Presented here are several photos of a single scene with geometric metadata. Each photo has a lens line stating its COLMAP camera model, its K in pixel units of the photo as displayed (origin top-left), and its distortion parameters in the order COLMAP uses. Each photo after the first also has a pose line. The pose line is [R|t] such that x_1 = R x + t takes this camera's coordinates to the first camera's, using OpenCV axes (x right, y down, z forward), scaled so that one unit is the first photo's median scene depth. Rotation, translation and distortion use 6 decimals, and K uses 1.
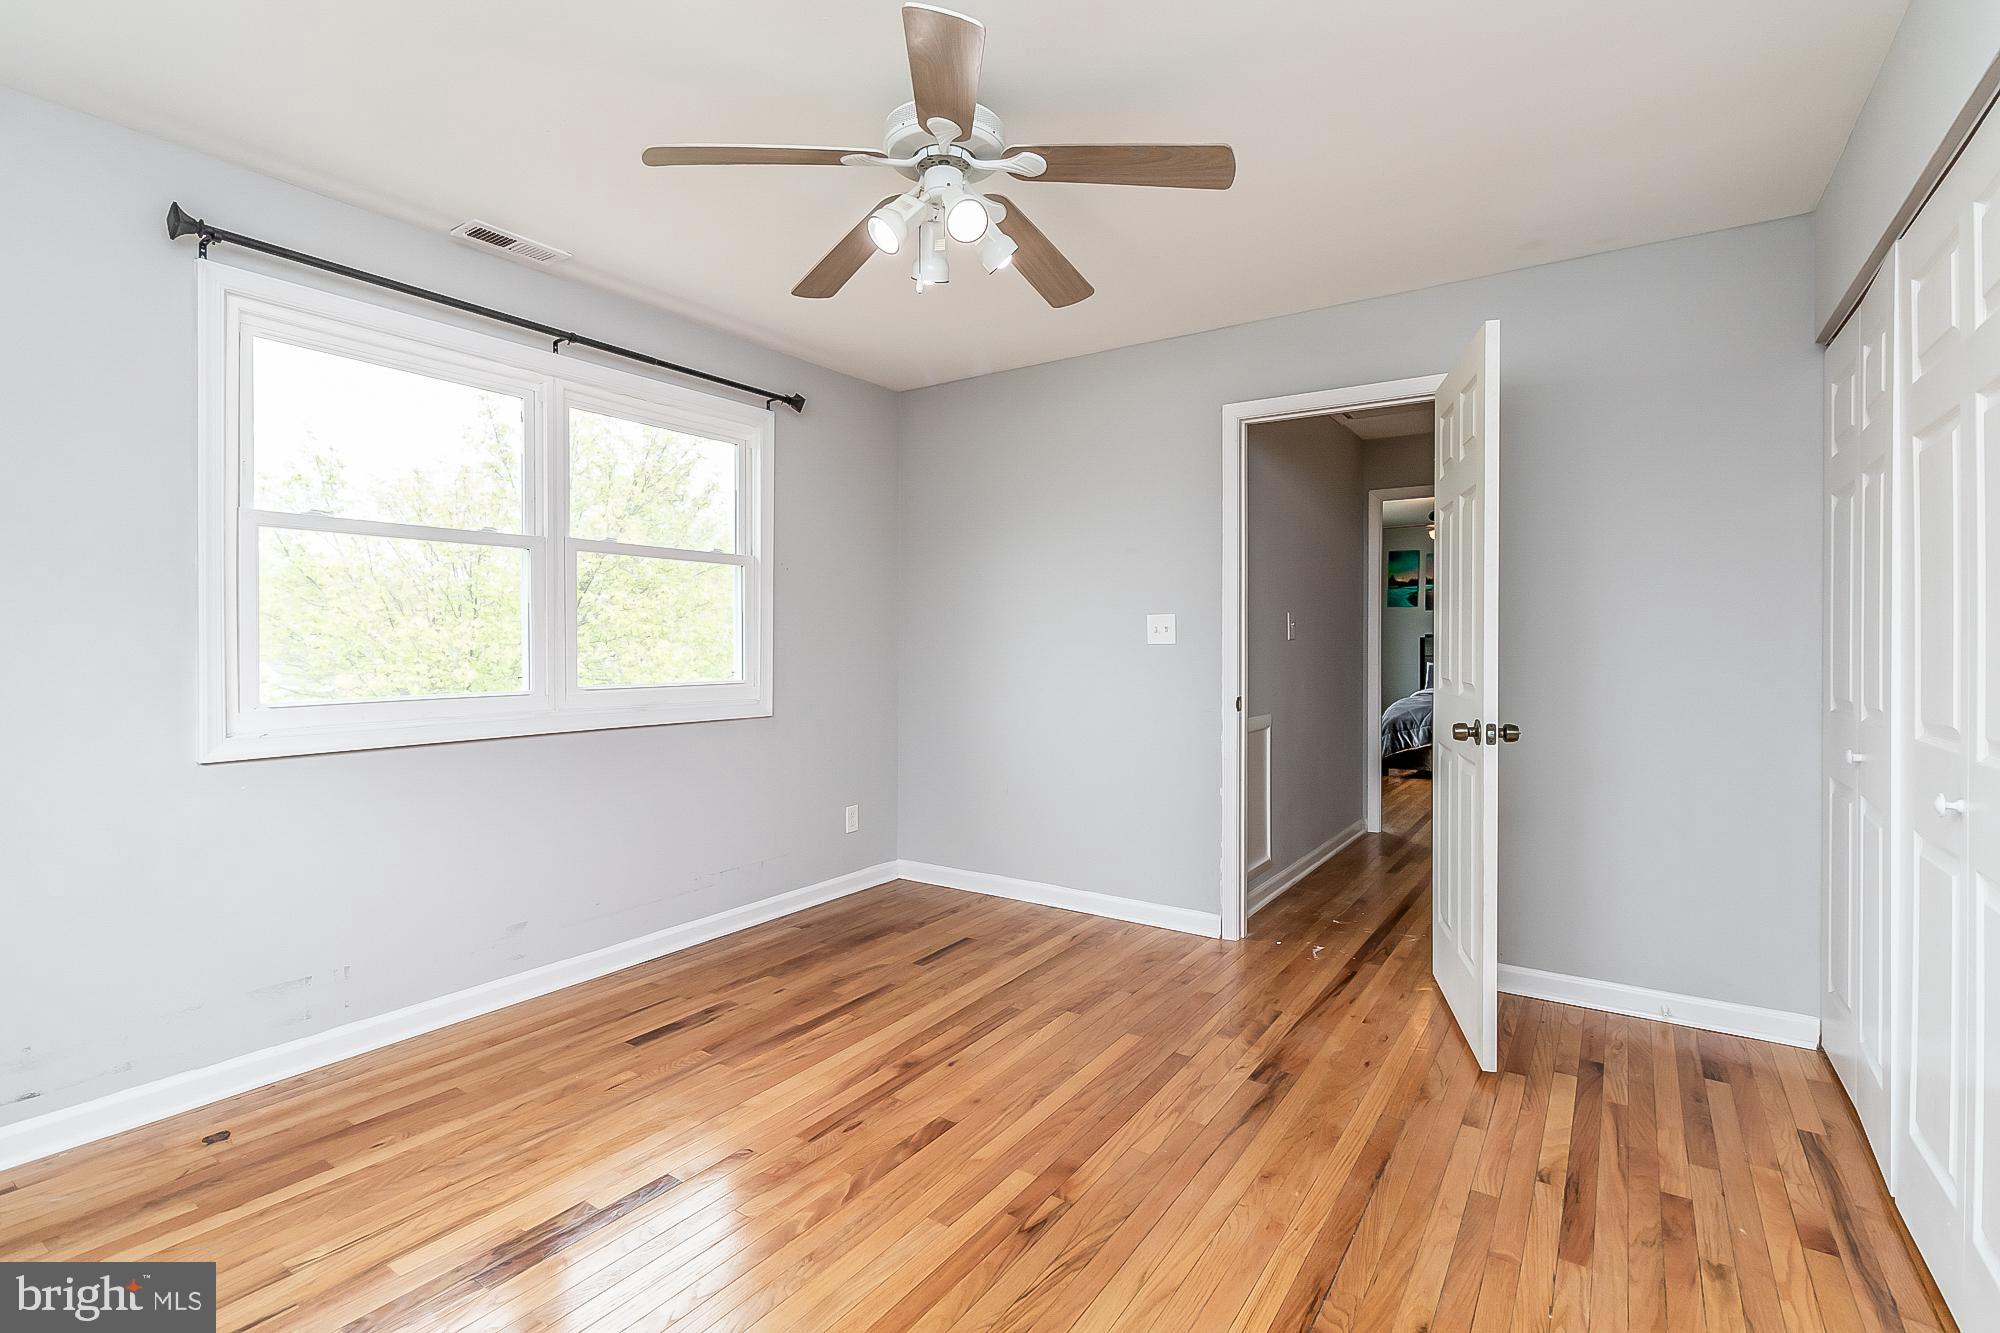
lens RADIAL K [[934.2, 0, 1006.0], [0, 934.2, 649.7], [0, 0, 1]] dist [-0.001007, 0.001694]
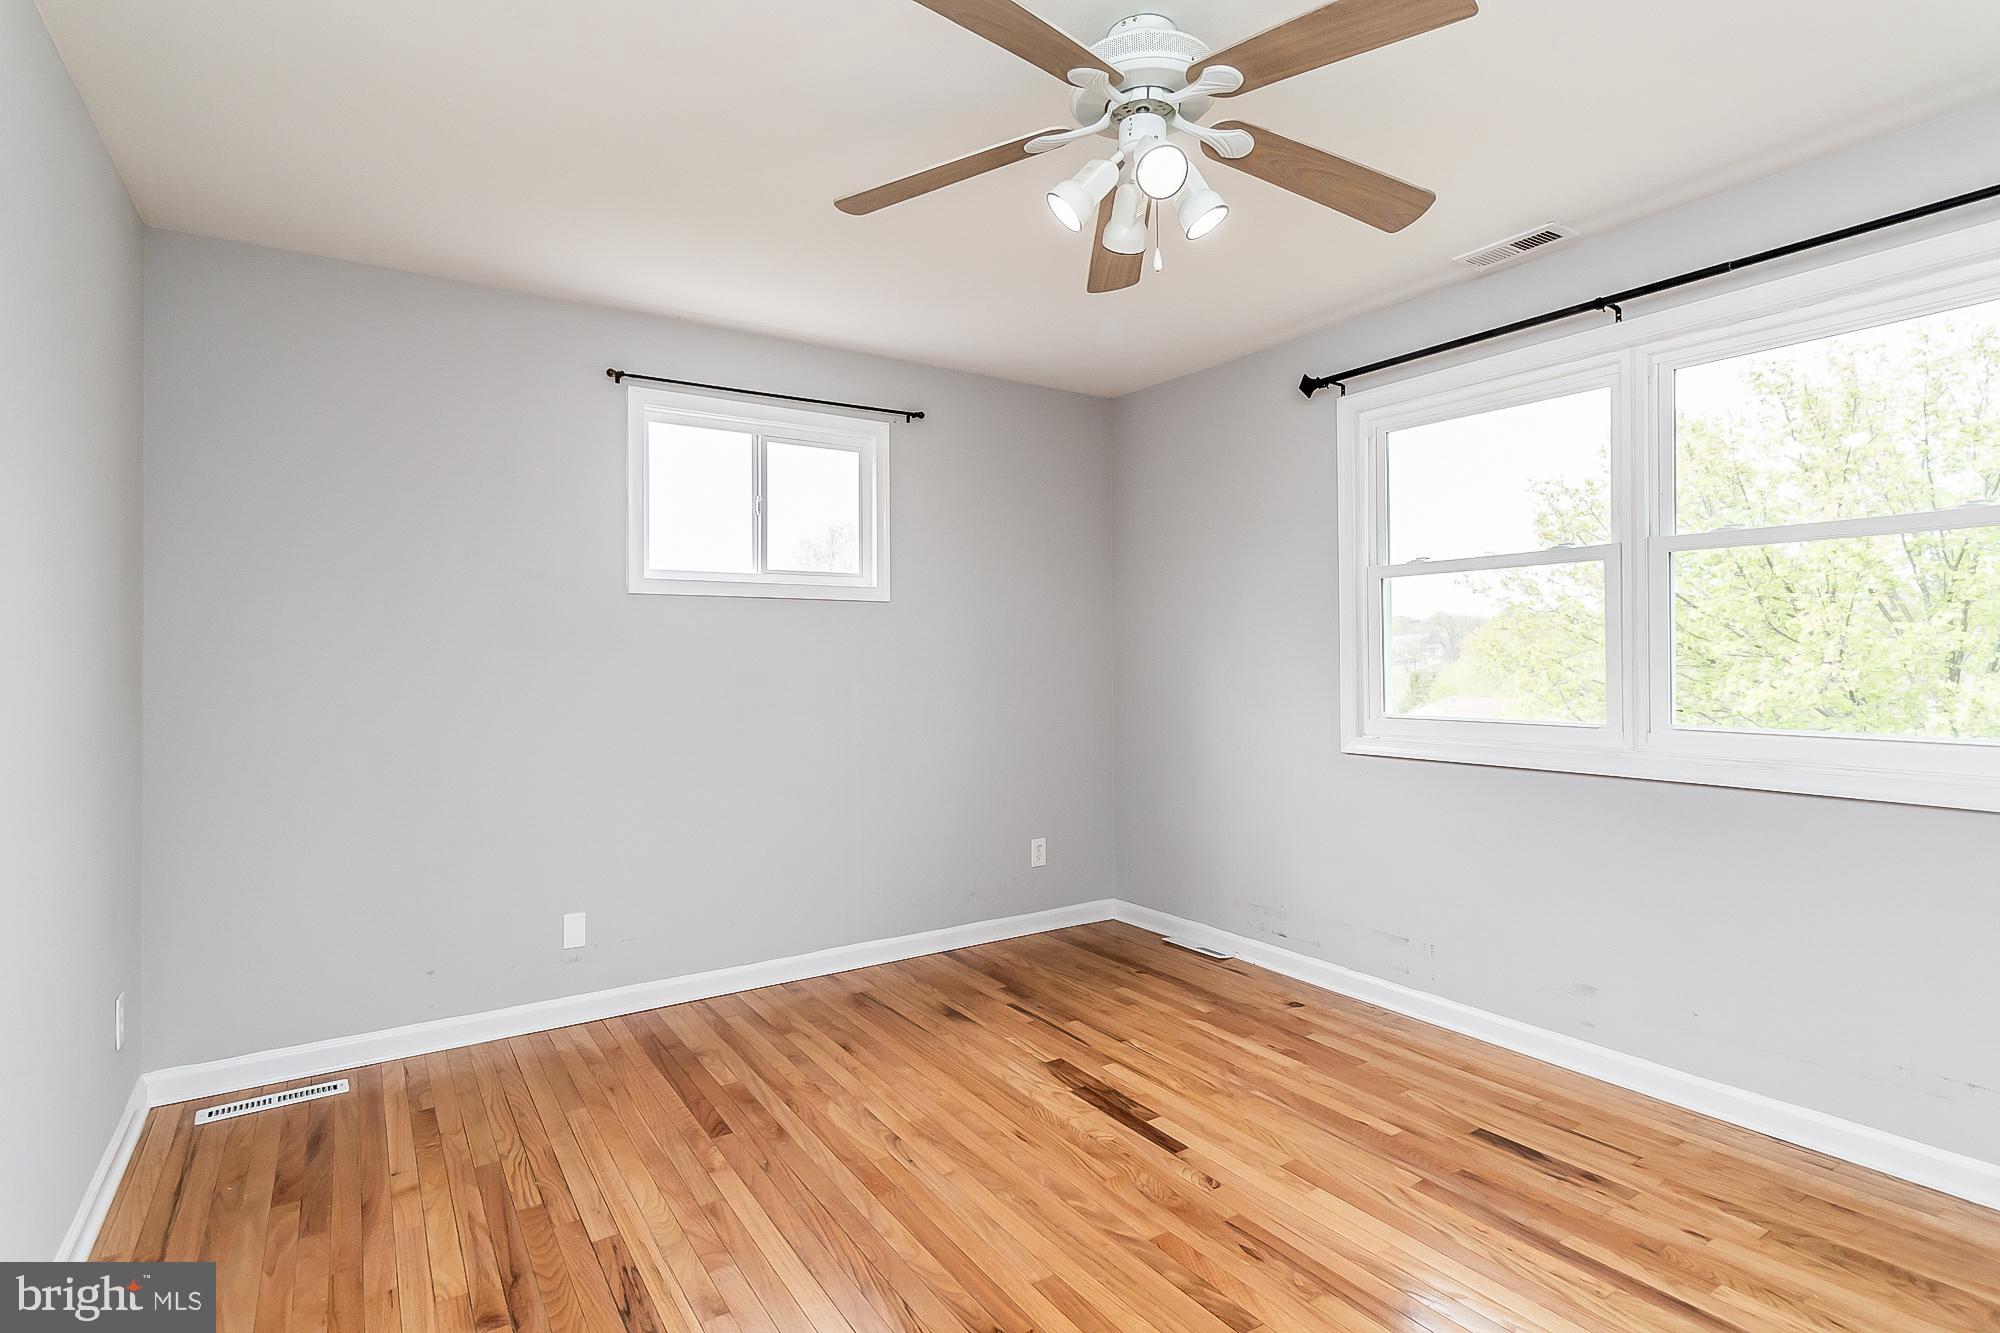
lens RADIAL K [[992.2, 0, 1006.2], [0, 992.2, 653.7], [0, 0, 1]] dist [0.001740, -0.000495]
pose [[-0.380338, -0.000445, -0.924847, 0.587341], [-0.001533, 0.999999, 0.000149, -0.021855], [0.924846, 0.001474, -0.380338, 0.893537]]
